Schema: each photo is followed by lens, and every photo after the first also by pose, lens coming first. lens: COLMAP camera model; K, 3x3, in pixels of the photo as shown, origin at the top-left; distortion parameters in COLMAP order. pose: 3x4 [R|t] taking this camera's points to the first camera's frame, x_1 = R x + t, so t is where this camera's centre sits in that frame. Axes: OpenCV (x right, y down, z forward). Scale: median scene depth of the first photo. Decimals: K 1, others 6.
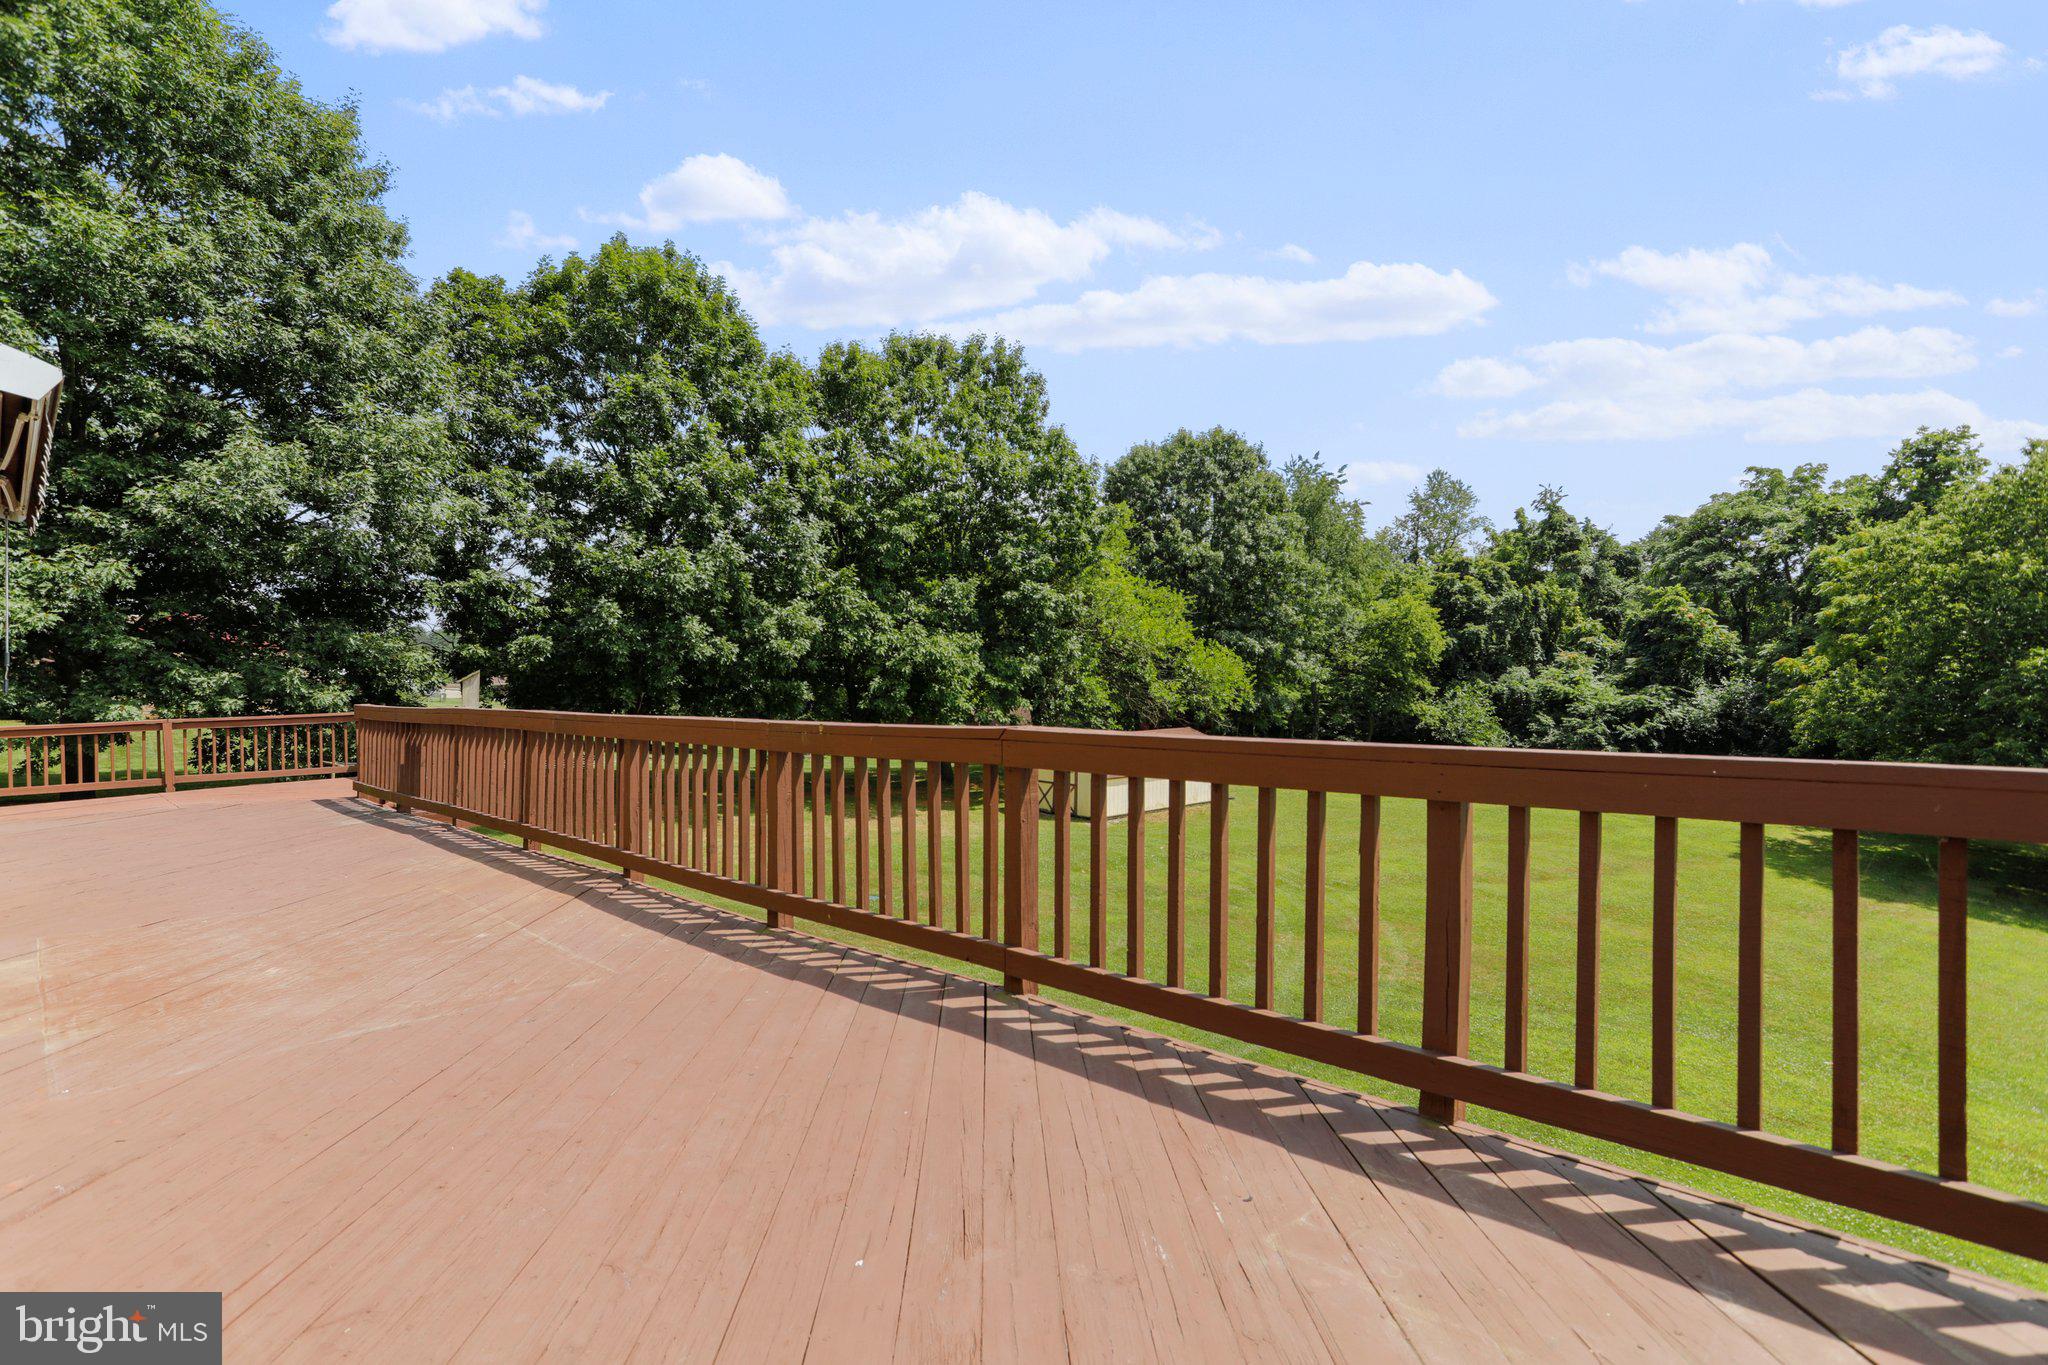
lens RADIAL K [[980.3, 0, 1024.0], [0, 980.3, 682.5], [0, 0, 1]] dist [-0.047261, 0.000257]
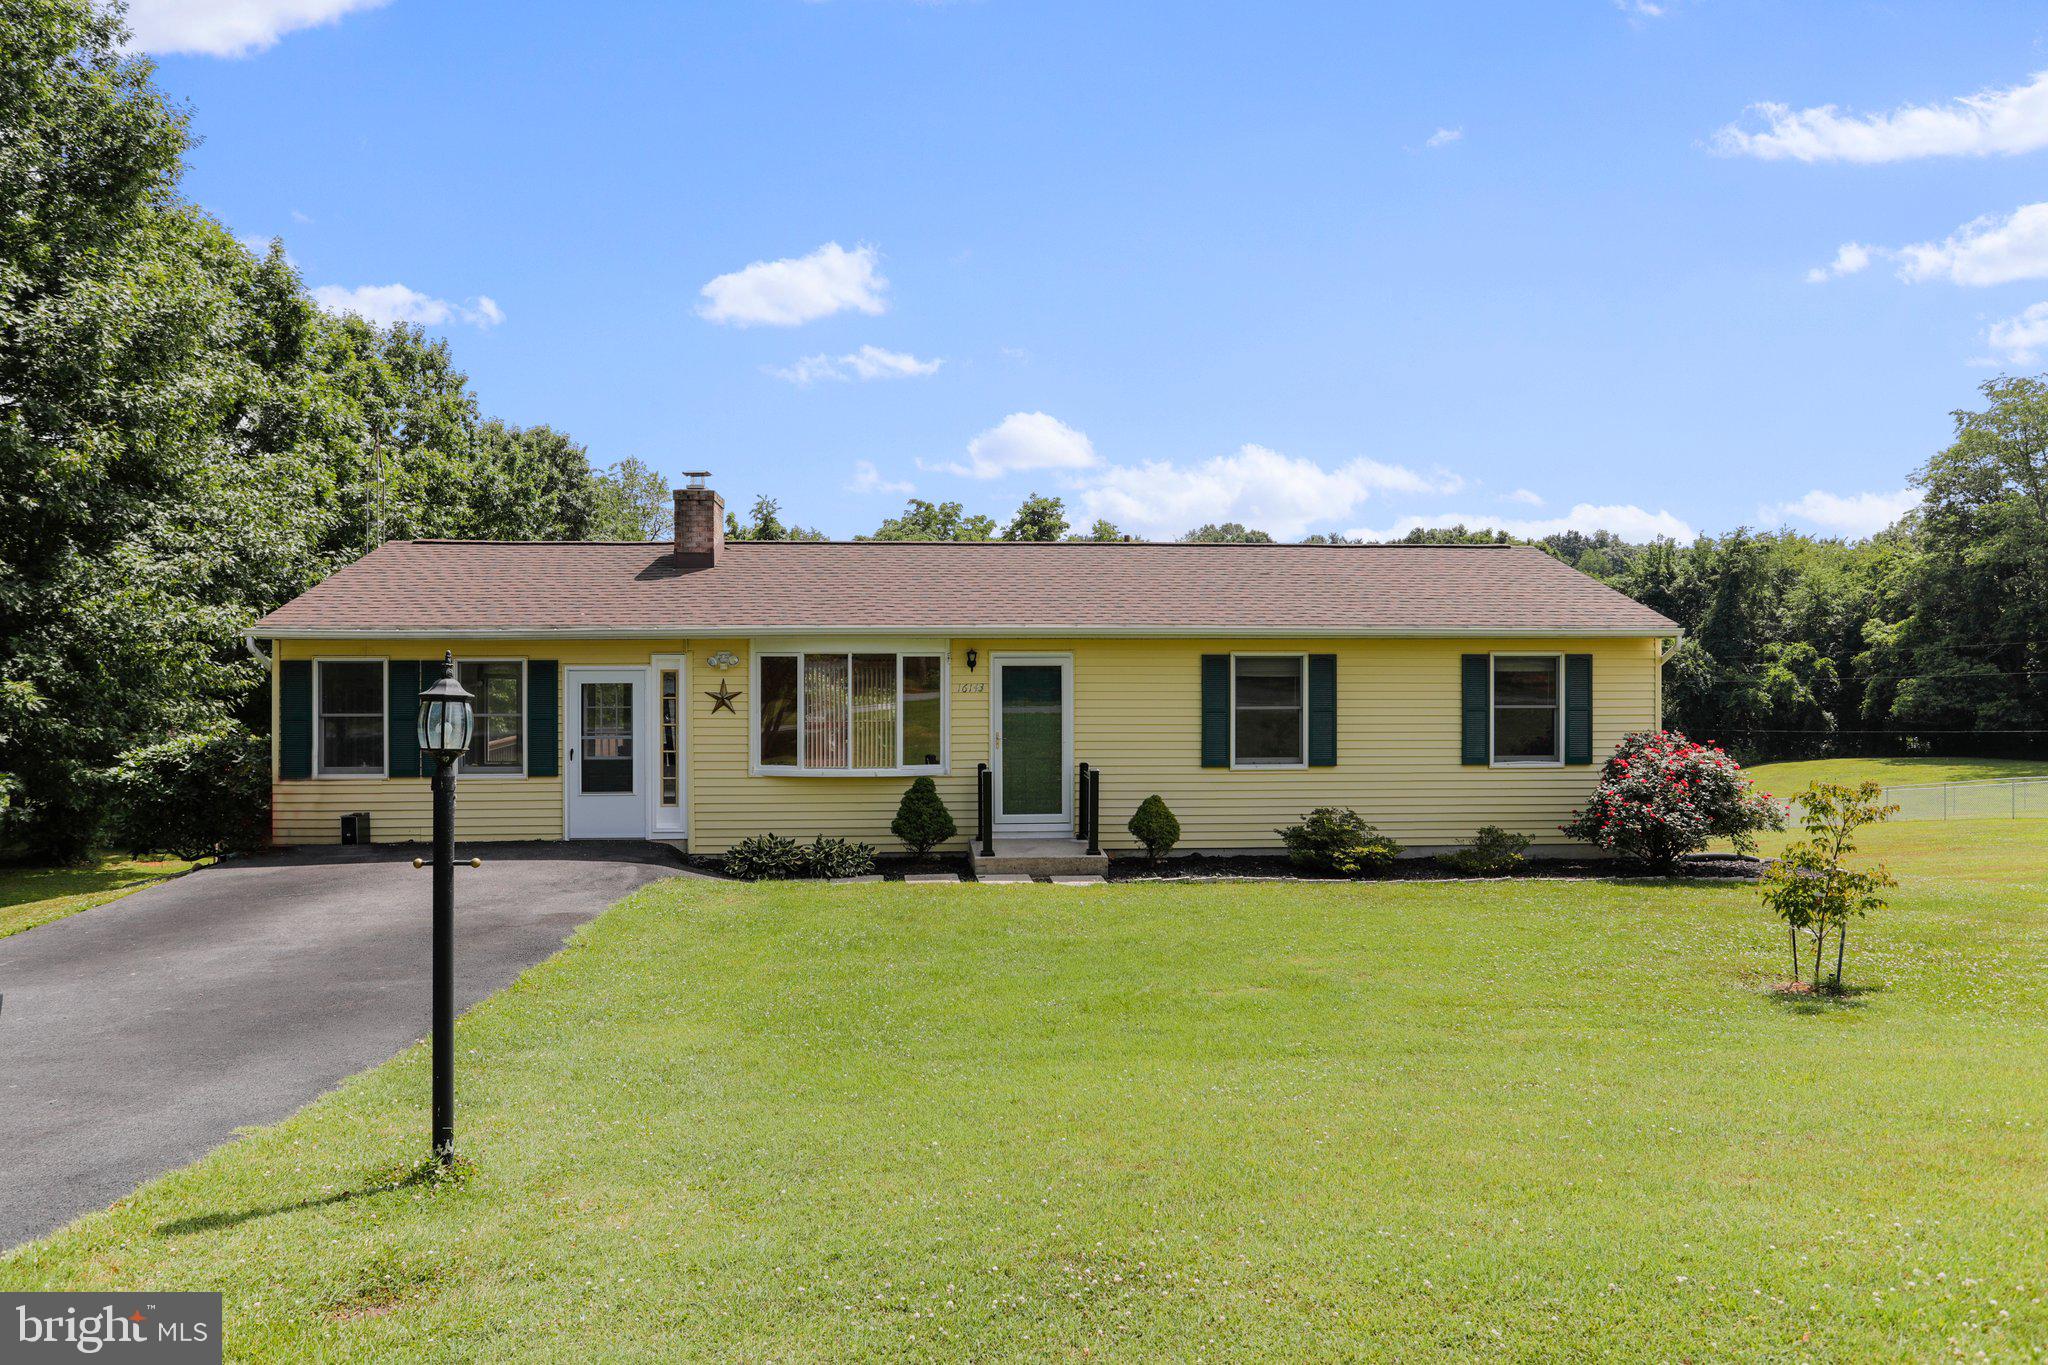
lens RADIAL K [[1310.8, 0, 1024.0], [0, 1310.8, 682.5], [0, 0, 1]] dist [0.000457, 0.001223]
pose [[0.648764, -0.012965, 0.760879, -0.477836], [0.001287, 0.999872, 0.015939, -0.017924], [-0.760988, -0.009361, 0.648698, -0.236088]]
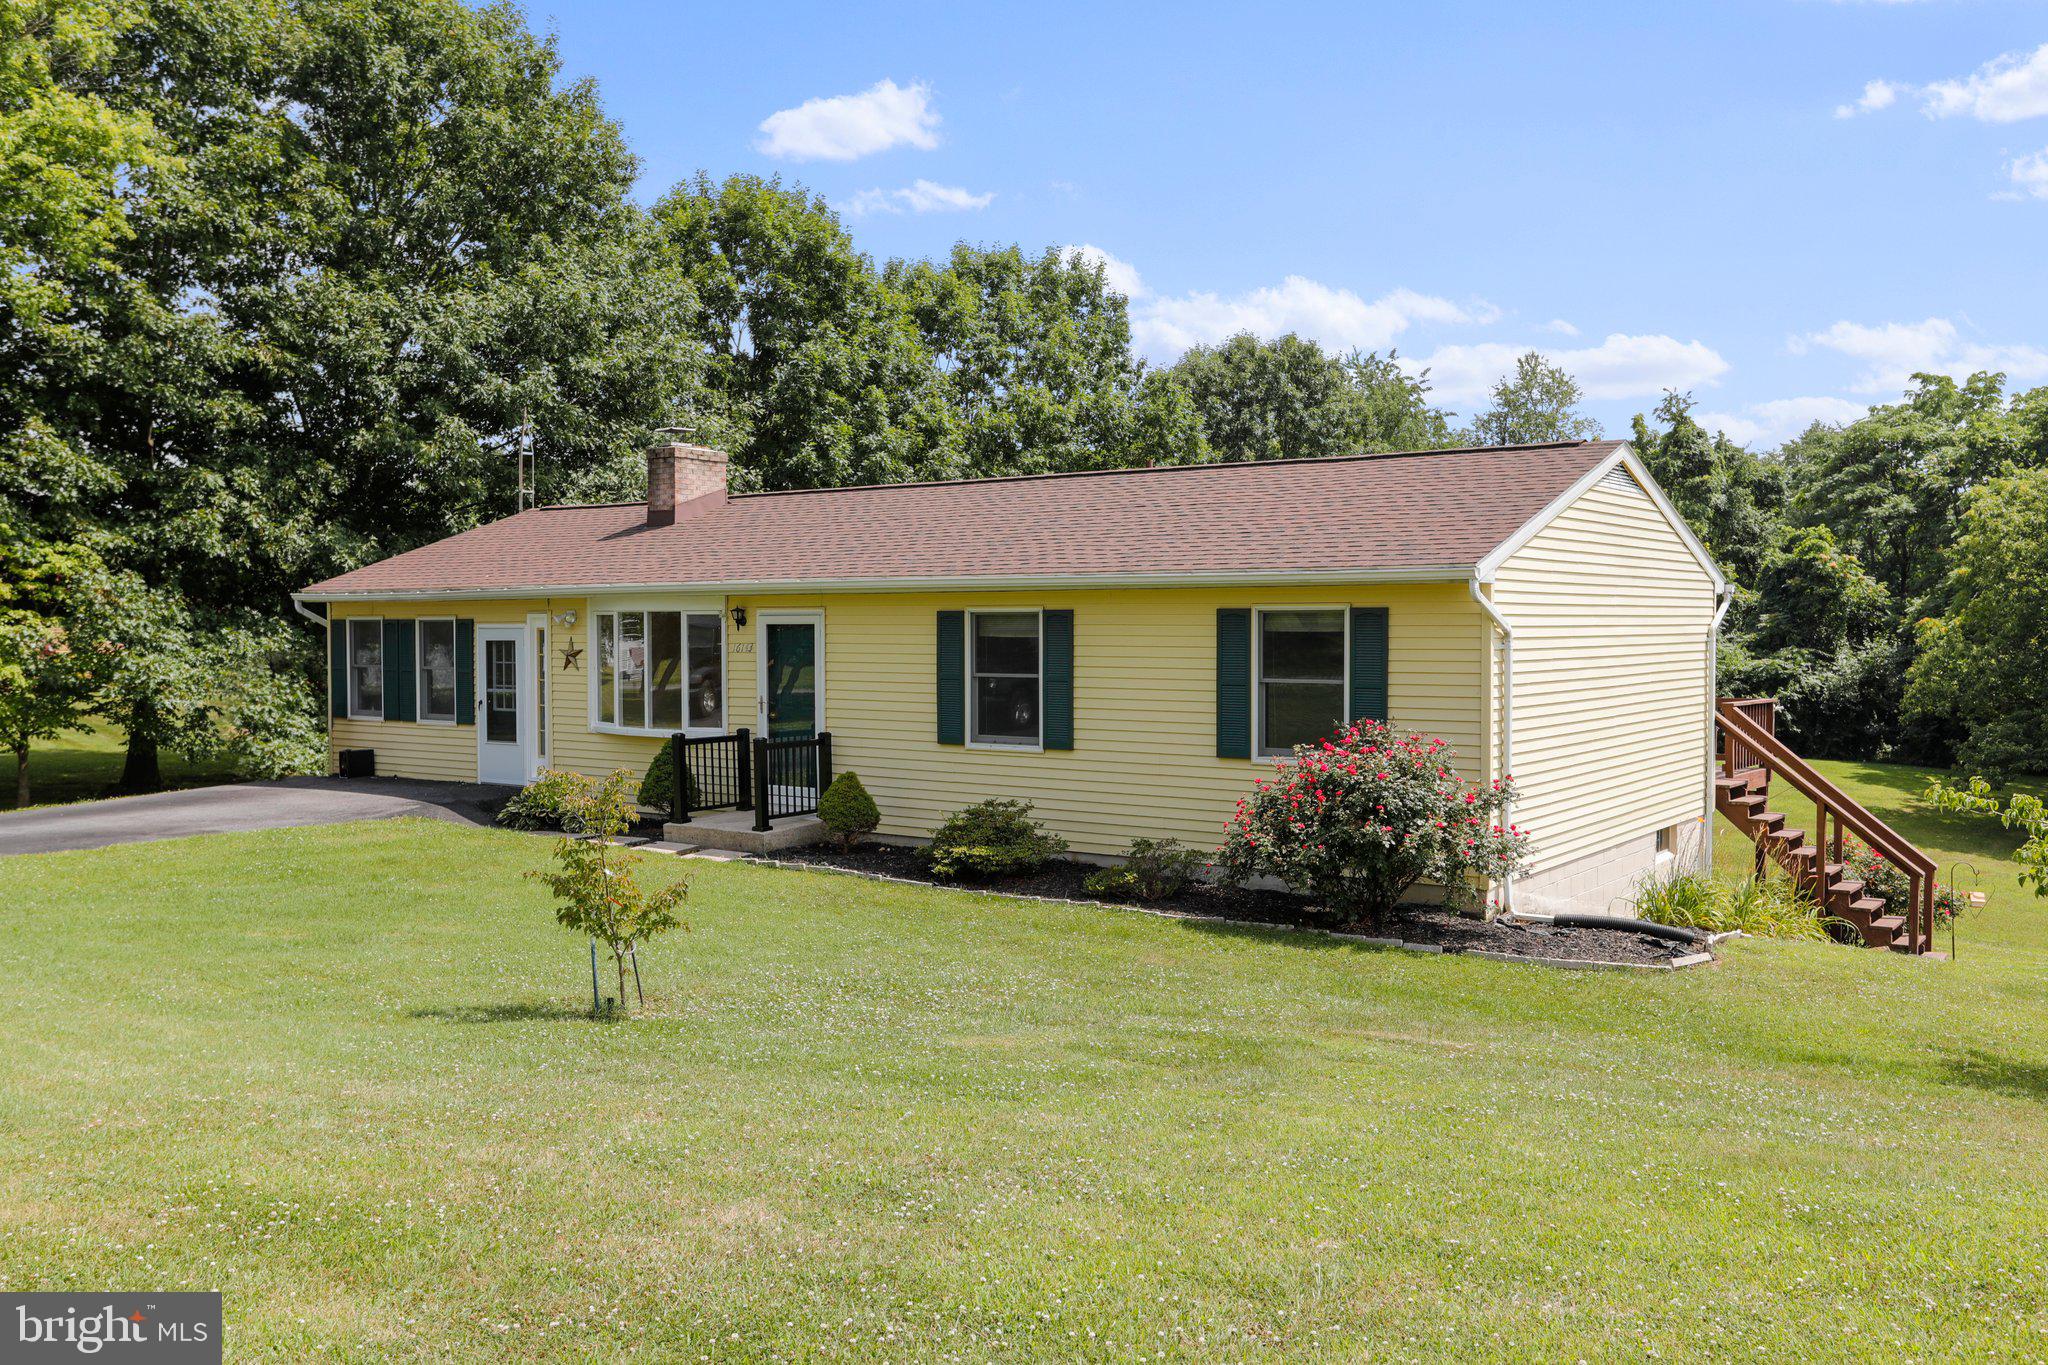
lens RADIAL K [[1820.0, 0, 1024.0], [0, 1820.0, 682.5], [0, 0, 1]] dist [-0.012199, -0.012889]
pose [[0.987990, -0.006145, 0.154393, -0.239729], [0.001242, 0.999493, 0.031829, -0.016690], [-0.154510, -0.031255, 0.987497, -0.442796]]
